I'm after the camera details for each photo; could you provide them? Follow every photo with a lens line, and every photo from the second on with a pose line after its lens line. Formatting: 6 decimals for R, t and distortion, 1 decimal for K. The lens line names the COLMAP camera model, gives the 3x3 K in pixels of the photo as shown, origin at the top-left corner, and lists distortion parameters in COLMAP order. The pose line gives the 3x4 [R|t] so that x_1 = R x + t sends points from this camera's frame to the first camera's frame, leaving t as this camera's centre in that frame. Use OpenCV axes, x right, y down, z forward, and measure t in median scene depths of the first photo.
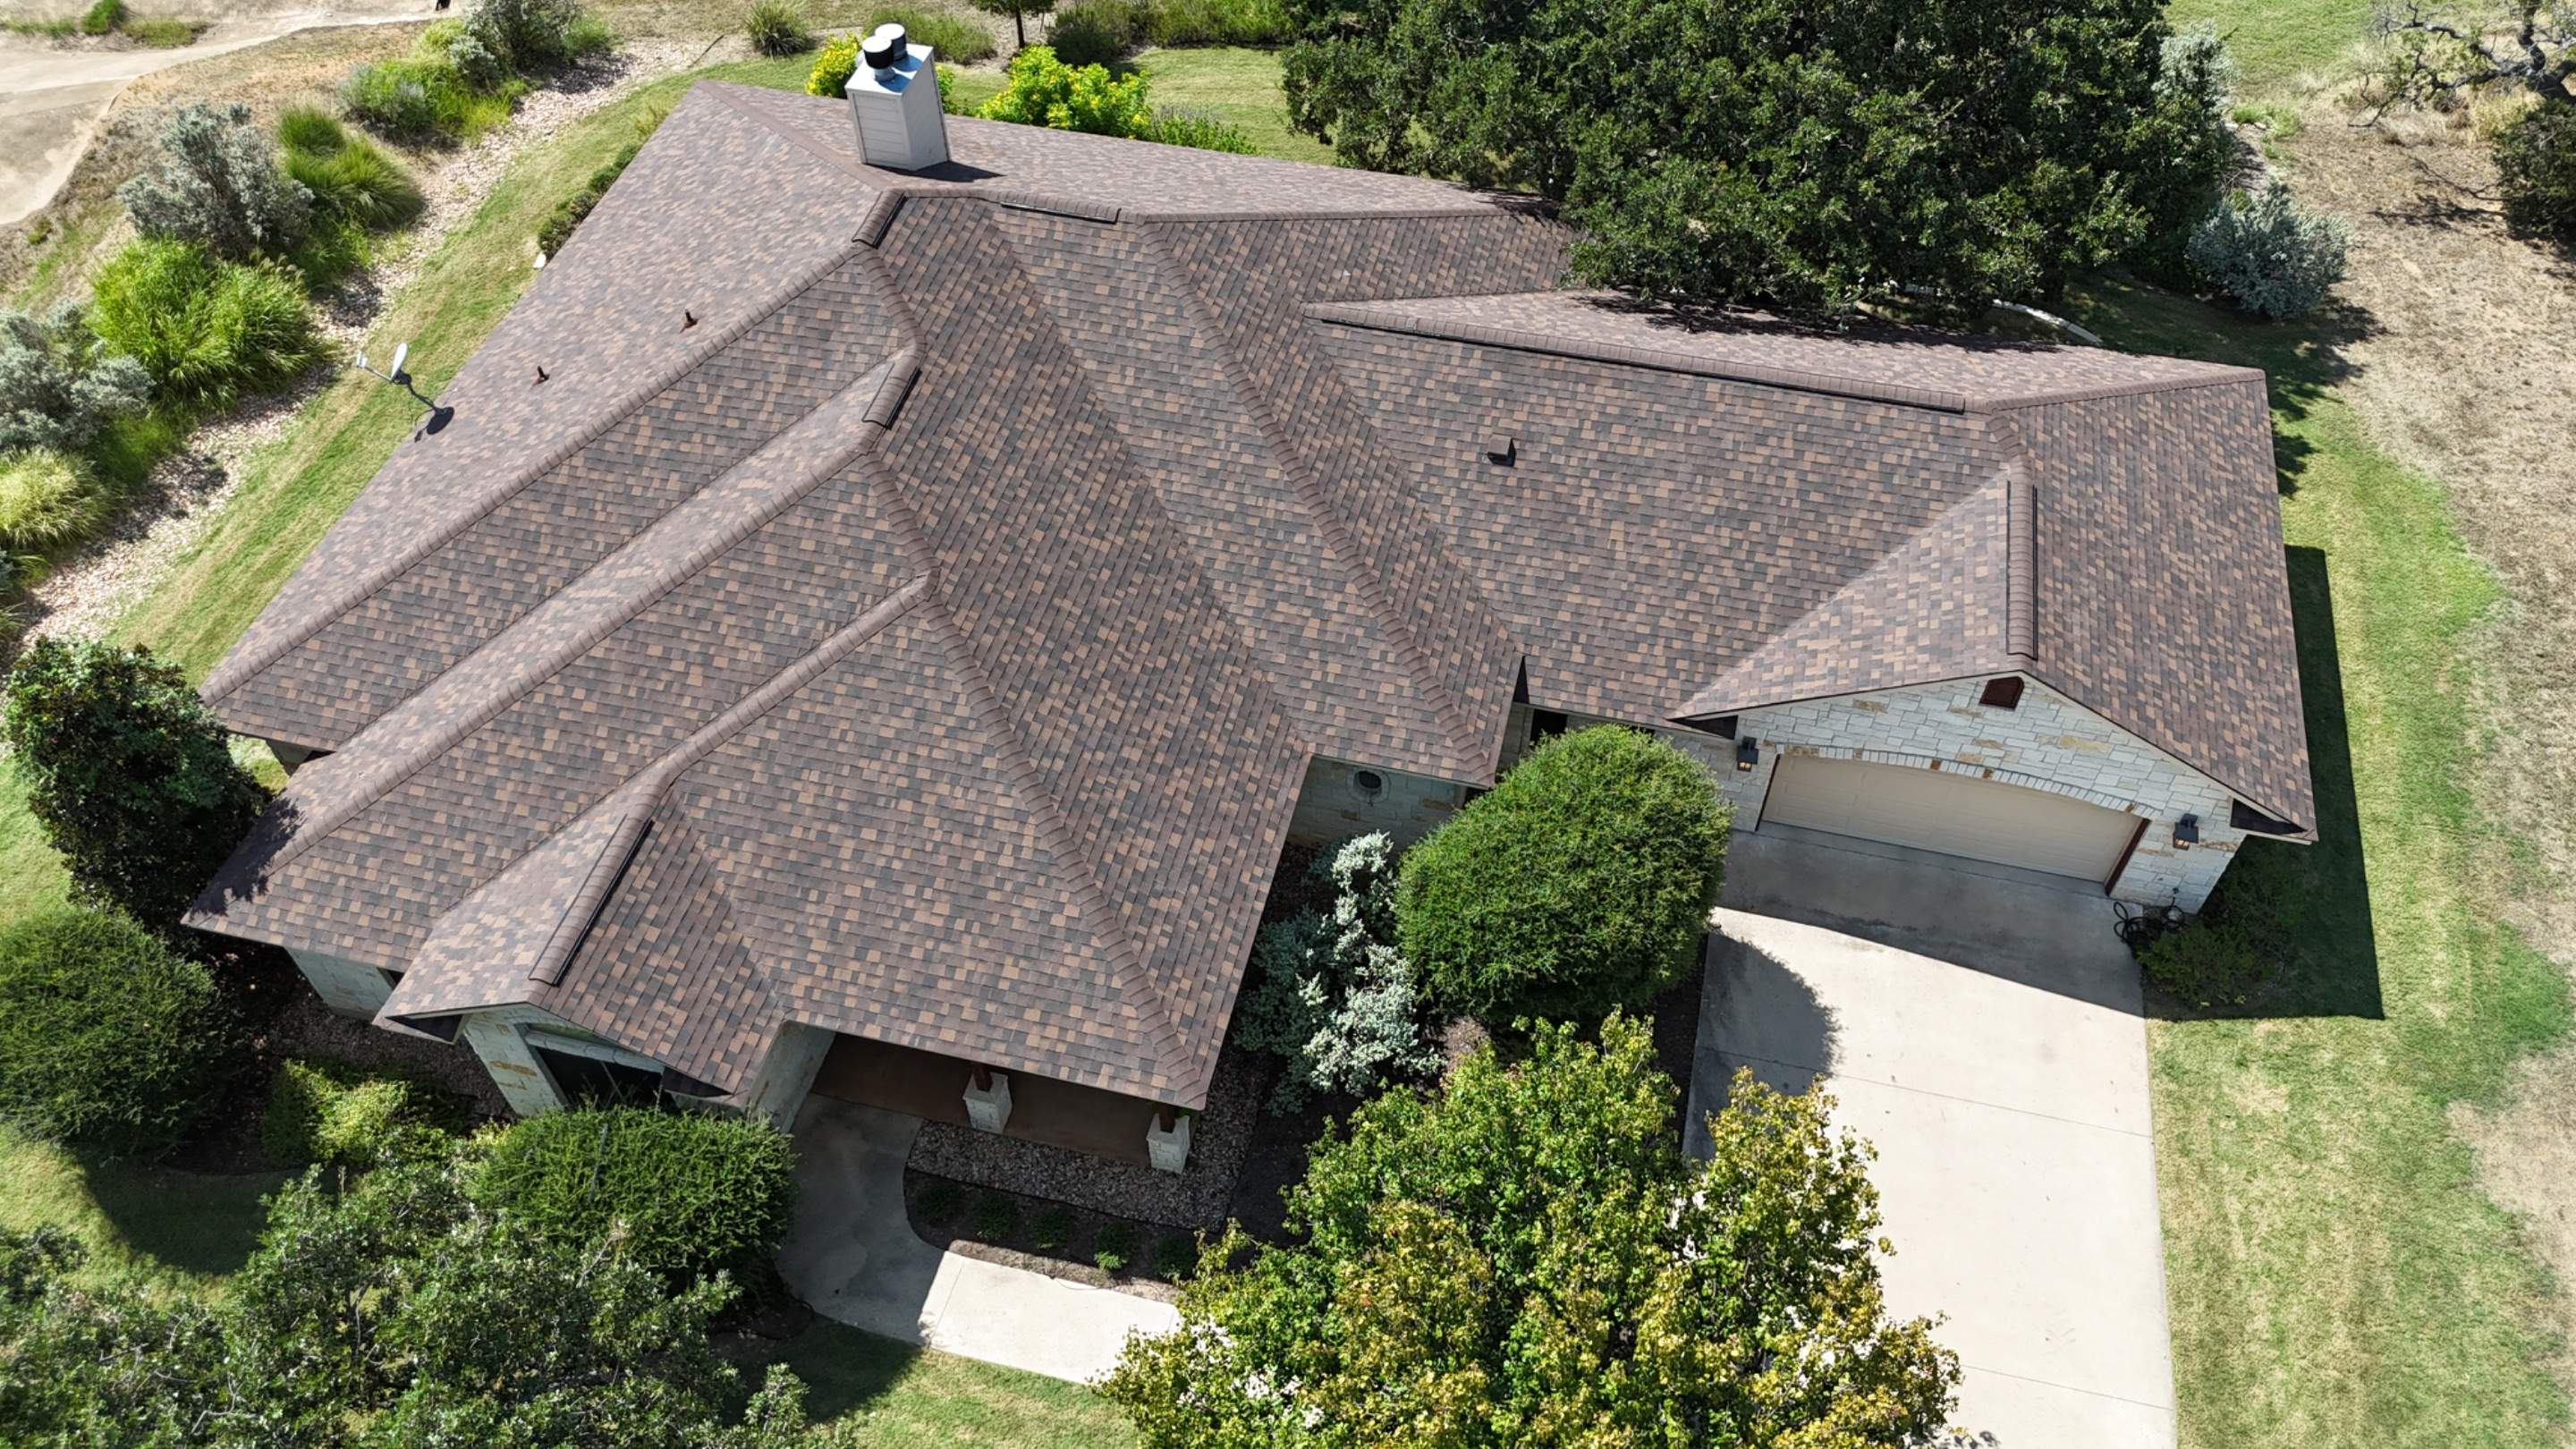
lens RADIAL K [[1863.9, 0, 1278.0], [0, 1863.9, 757.4], [0, 0, 1]] dist [0.106485, -0.119932]
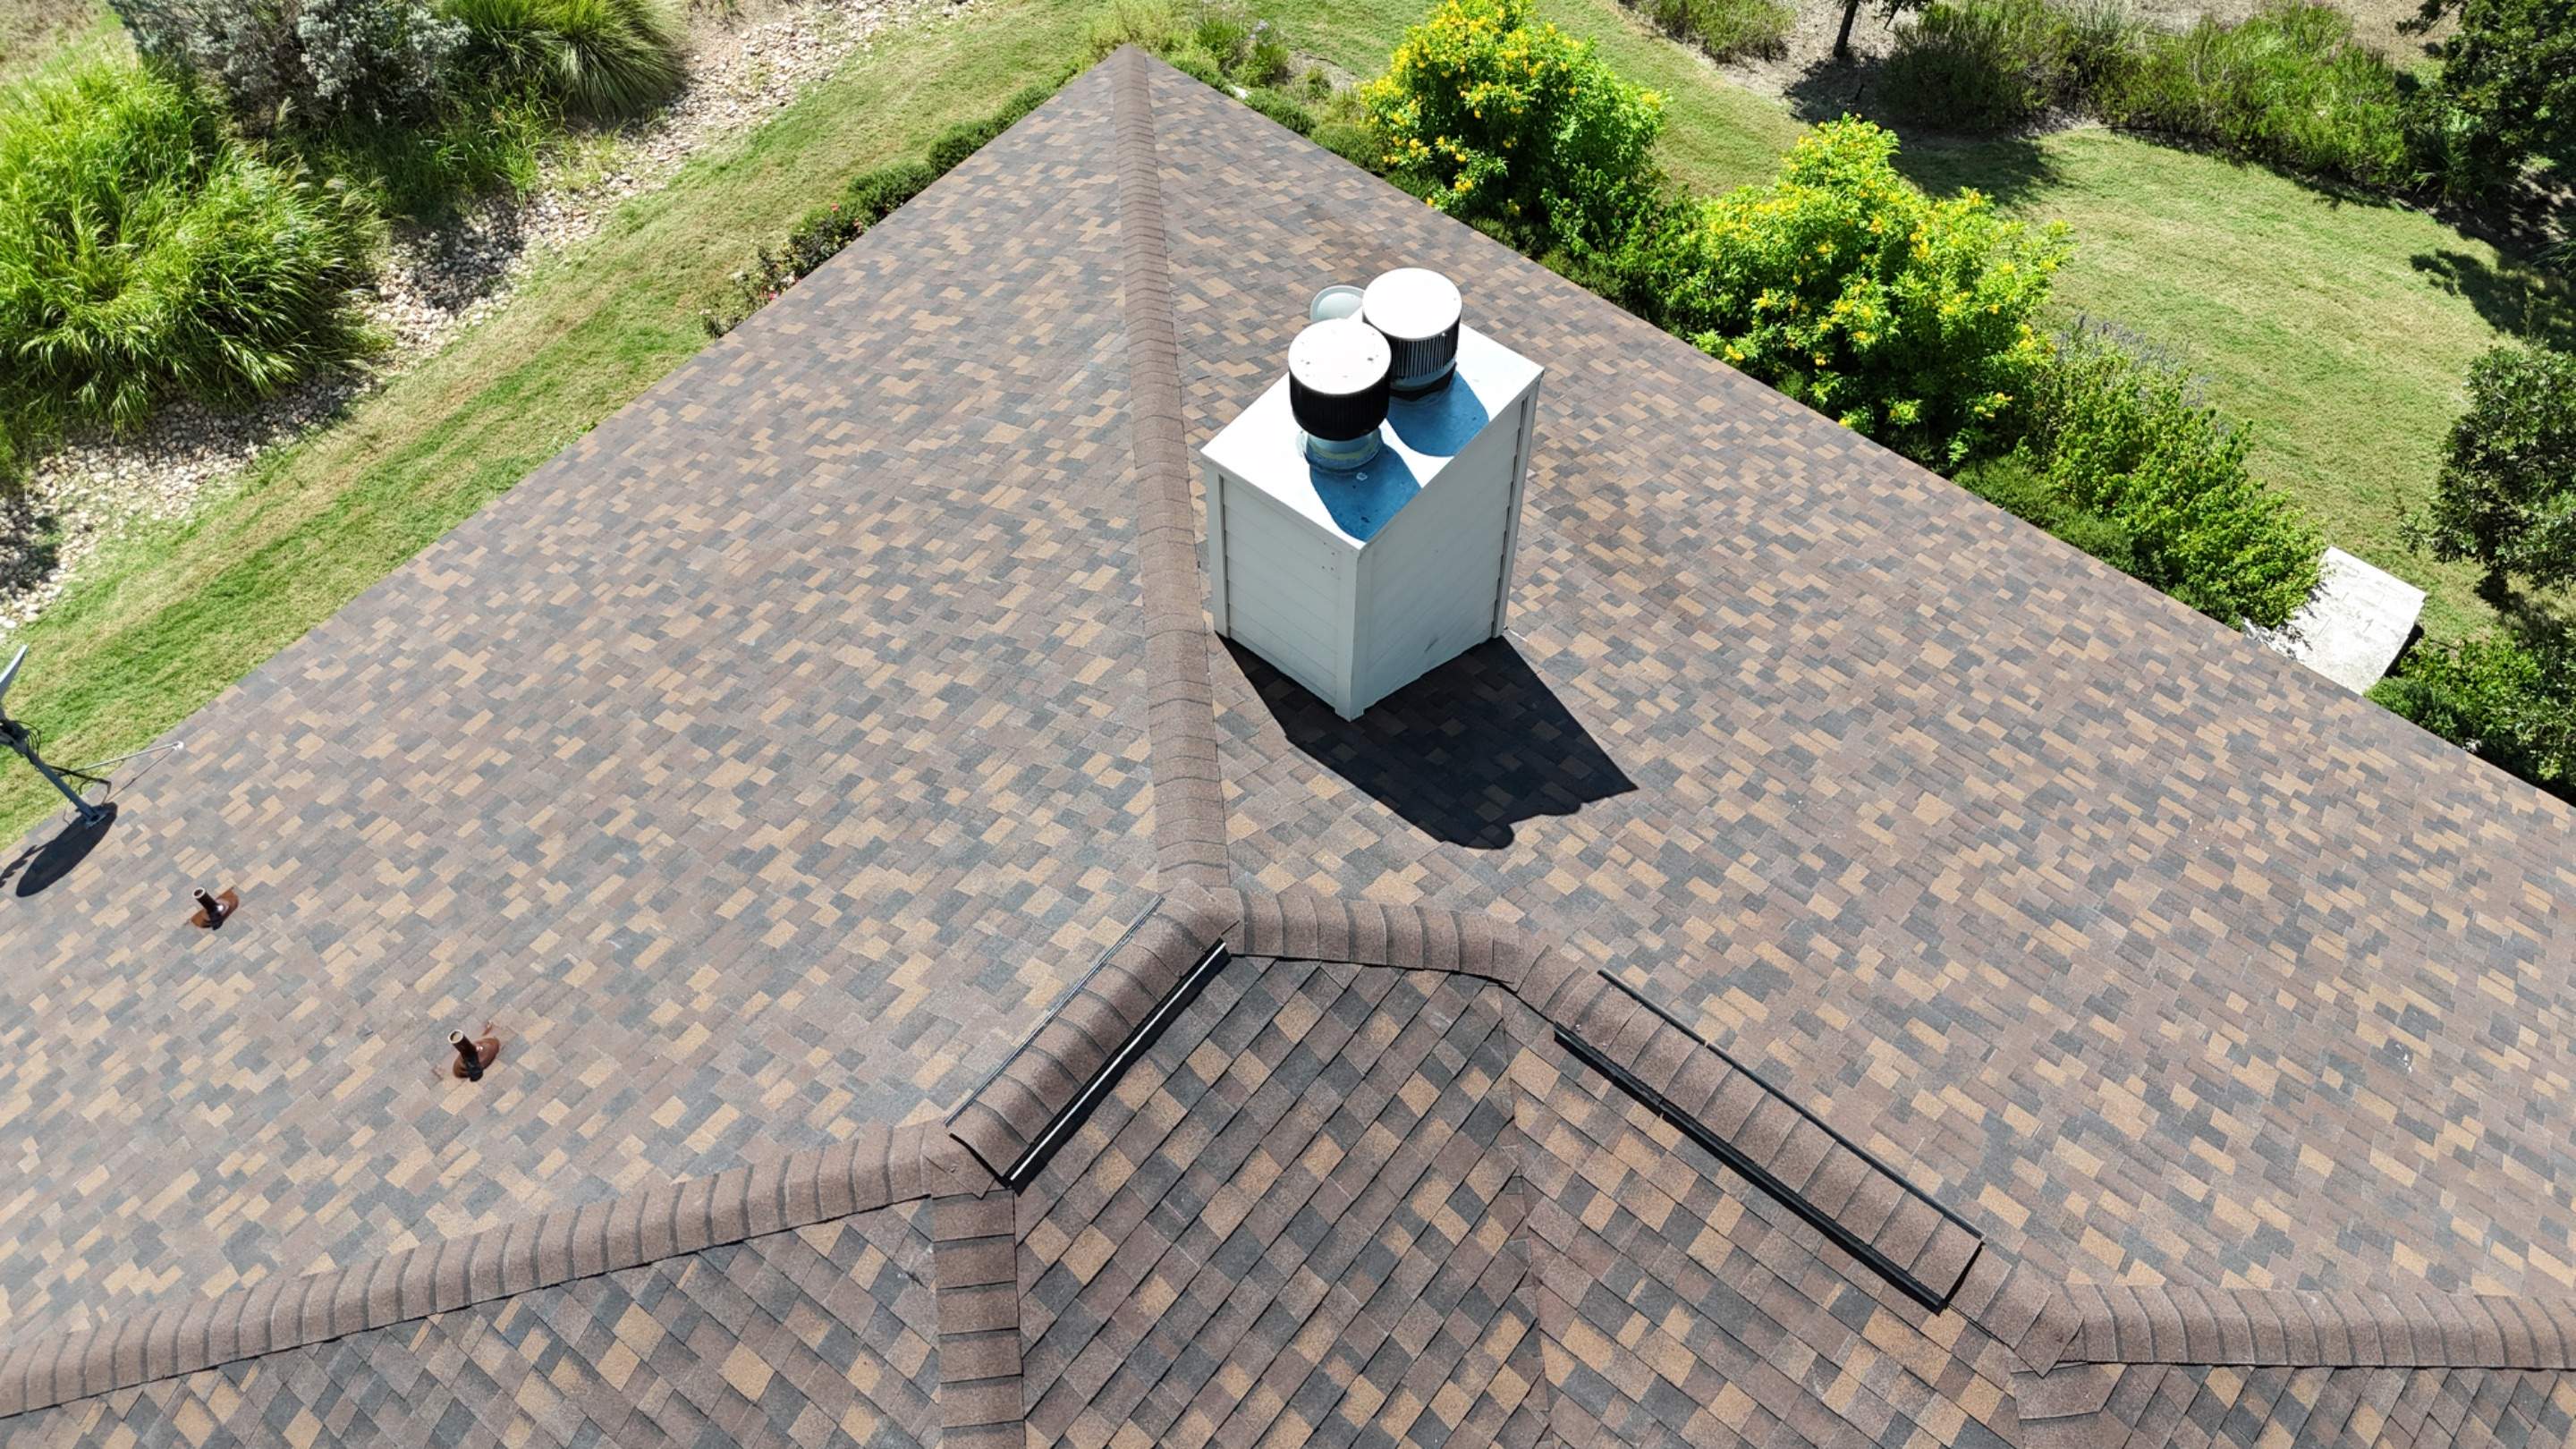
lens RADIAL K [[1901.5, 0, 1281.4], [0, 1901.5, 737.0], [0, 0, 1]] dist [0.076385, -0.081560]
pose [[0.903681, 0.358075, -0.234826, -0.140337], [-0.333918, 0.932587, 0.137041, -0.380183], [0.268067, -0.045429, 0.962329, 0.758310]]
